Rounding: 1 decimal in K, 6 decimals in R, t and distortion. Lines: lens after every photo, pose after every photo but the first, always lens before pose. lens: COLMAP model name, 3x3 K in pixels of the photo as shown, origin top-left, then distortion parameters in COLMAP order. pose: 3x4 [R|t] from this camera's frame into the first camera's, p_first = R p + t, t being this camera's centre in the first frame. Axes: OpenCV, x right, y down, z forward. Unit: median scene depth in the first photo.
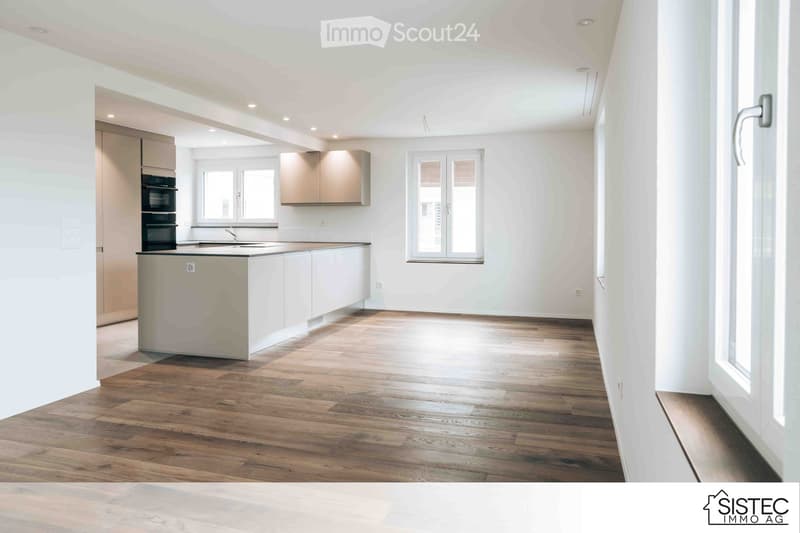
lens RADIAL K [[622.6, 0, 398.3], [0, 622.6, 233.7], [0, 0, 1]] dist [0.008575, 0.001611]
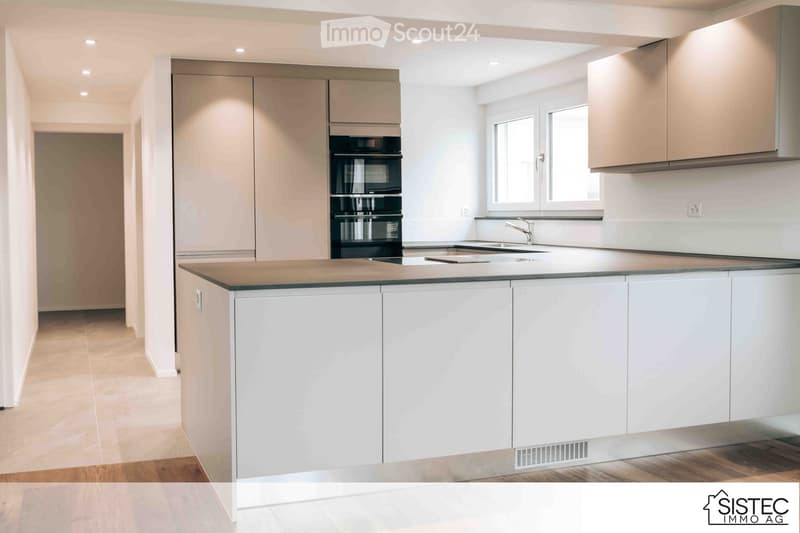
lens RADIAL K [[622.6, 0, 398.3], [0, 622.6, 233.7], [0, 0, 1]] dist [0.008575, 0.001611]
pose [[0.509933, 0.023763, -0.859886, 0.149486], [-0.005013, 0.999683, 0.024653, -0.010449], [0.860200, -0.008261, 0.509890, 0.646488]]
